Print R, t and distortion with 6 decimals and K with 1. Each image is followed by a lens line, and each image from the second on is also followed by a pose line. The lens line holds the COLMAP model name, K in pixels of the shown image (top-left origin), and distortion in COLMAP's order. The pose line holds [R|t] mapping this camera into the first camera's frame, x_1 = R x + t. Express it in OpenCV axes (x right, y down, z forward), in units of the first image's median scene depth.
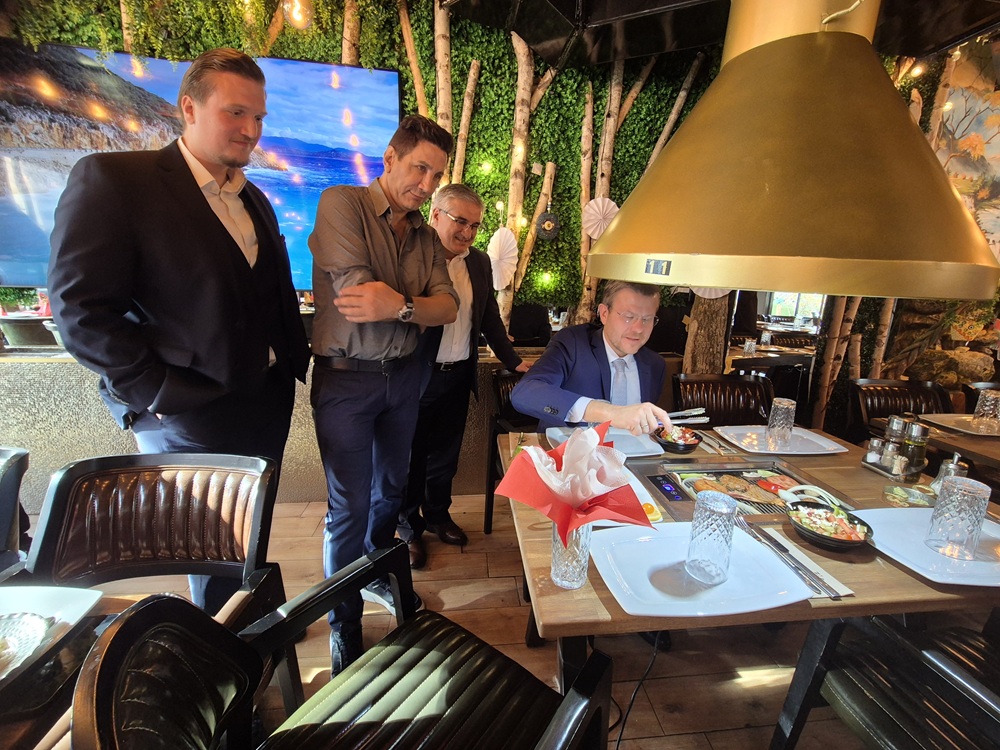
lens RADIAL K [[405.3, 0, 497.4], [0, 405.3, 372.4], [0, 0, 1]] dist [0.009110, -0.000952]
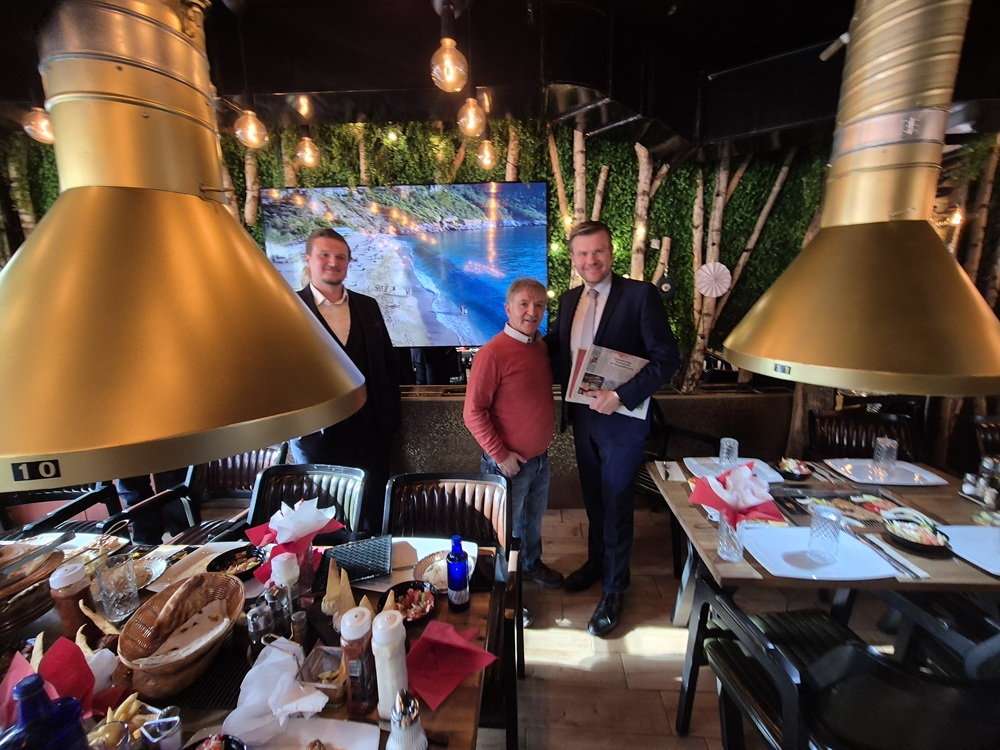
lens RADIAL K [[405.3, 0, 506.0], [0, 405.3, 378.0], [0, 0, 1]] dist [0.009110, -0.000952]
pose [[0.984982, -0.014262, -0.172066, -0.153736], [0.008625, 0.999403, -0.033463, -0.060956], [0.172440, 0.031476, 0.984517, -0.294092]]
